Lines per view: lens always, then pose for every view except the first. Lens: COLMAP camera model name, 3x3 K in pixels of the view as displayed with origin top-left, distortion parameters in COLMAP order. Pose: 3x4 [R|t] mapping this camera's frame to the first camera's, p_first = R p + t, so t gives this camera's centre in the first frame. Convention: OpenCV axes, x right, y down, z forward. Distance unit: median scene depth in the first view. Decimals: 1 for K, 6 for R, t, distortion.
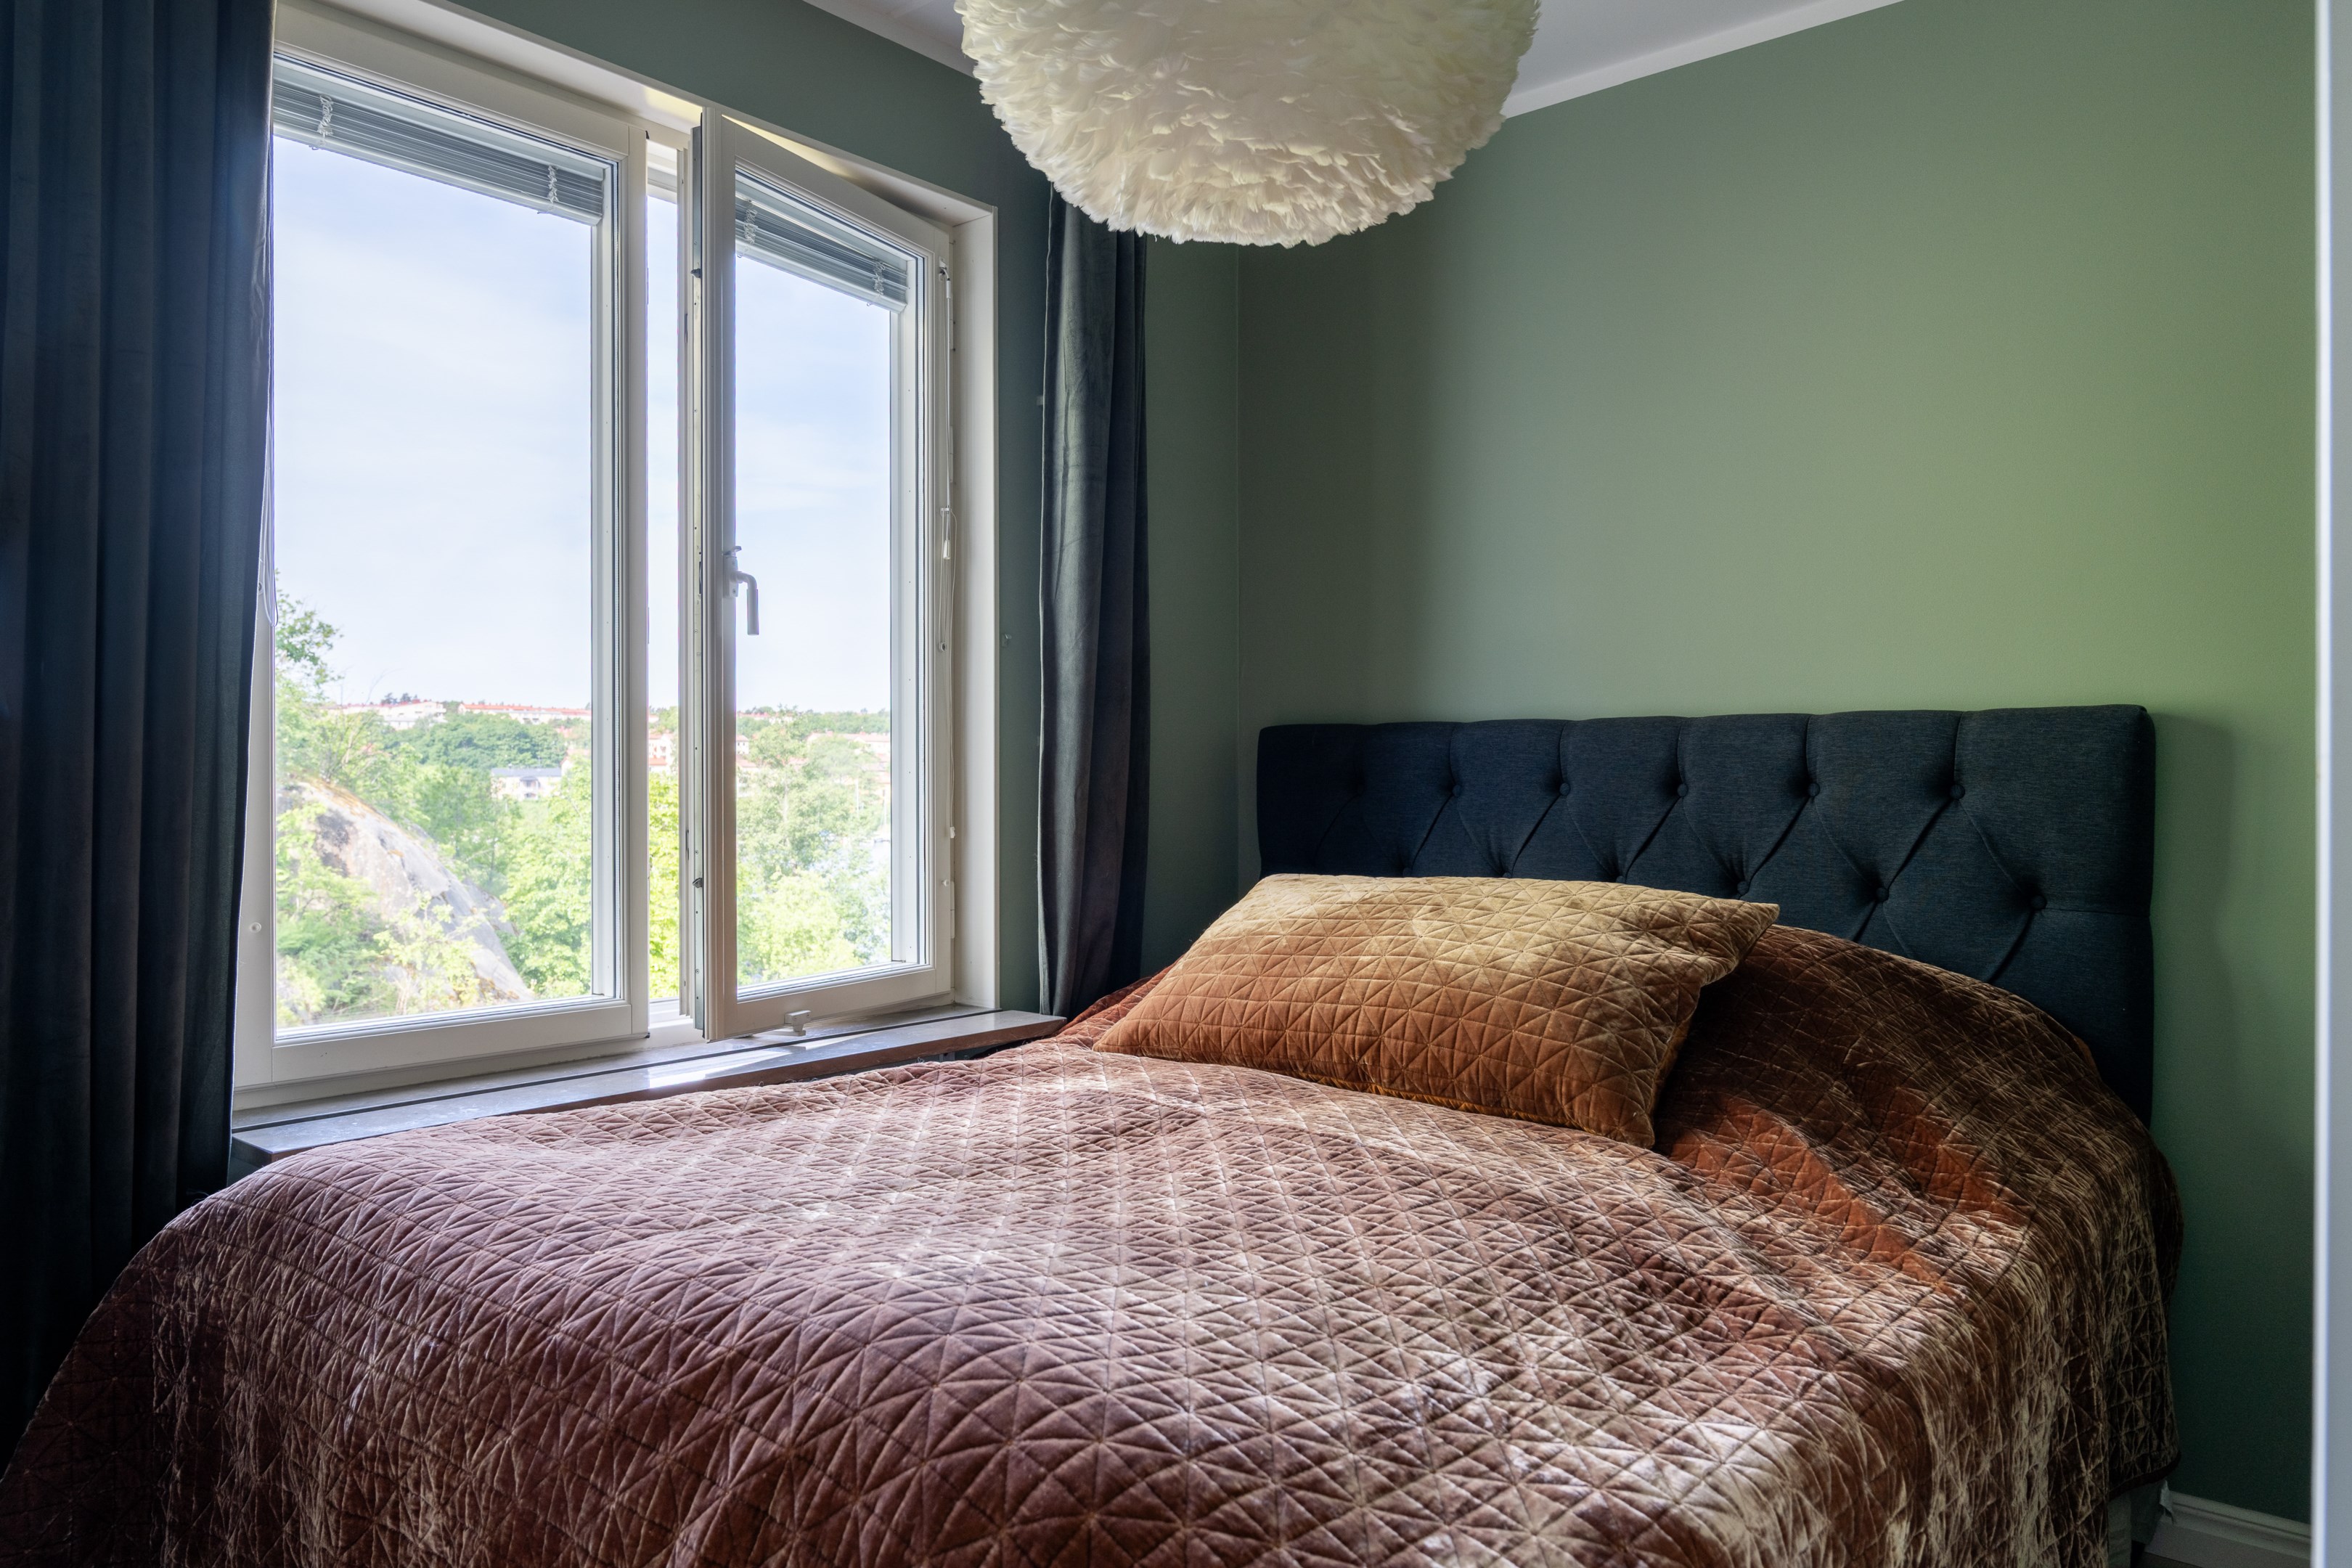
lens RADIAL K [[1582.6, 0, 1185.0], [0, 1582.6, 791.2], [0, 0, 1]] dist [-0.003541, 0.000744]
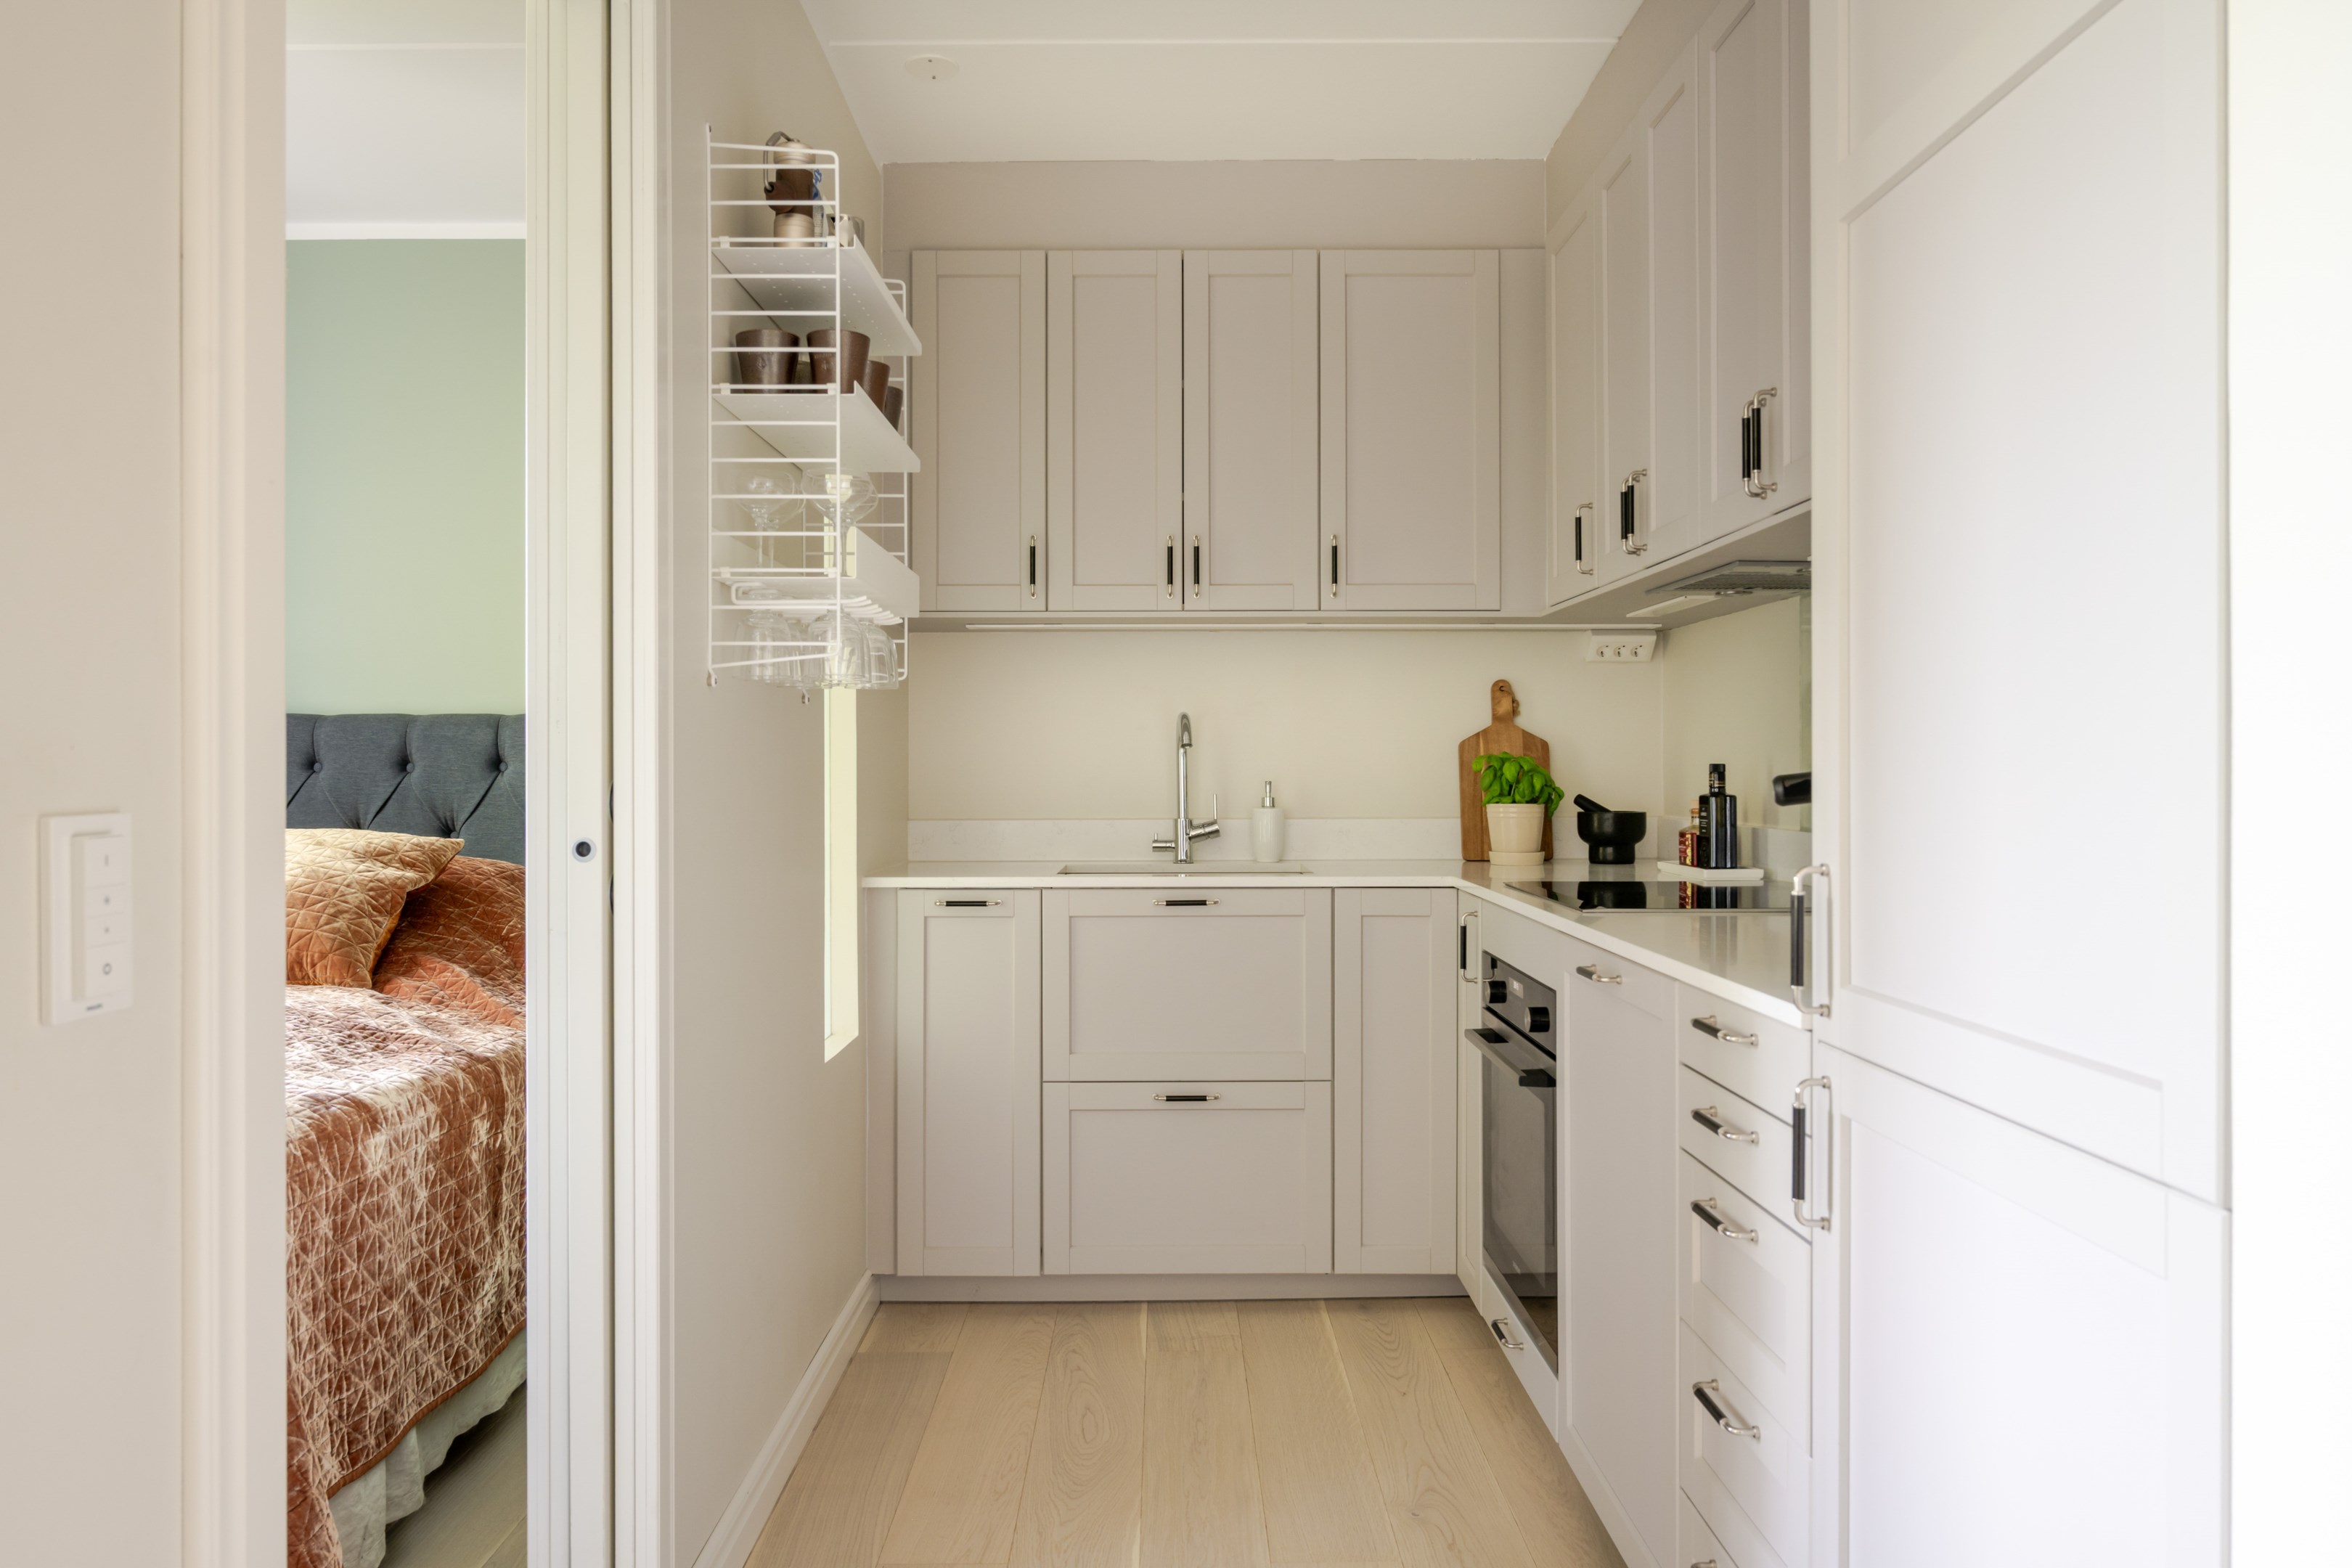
lens RADIAL K [[1671.0, 0, 1176.0], [0, 1671.0, 784.0], [0, 0, 1]] dist [0.002497, -0.000300]
pose [[0.767678, -0.003322, 0.640828, -0.150191], [0.002961, 0.999994, 0.001636, 0.018415], [-0.640829, 0.000642, 0.767683, -0.767159]]
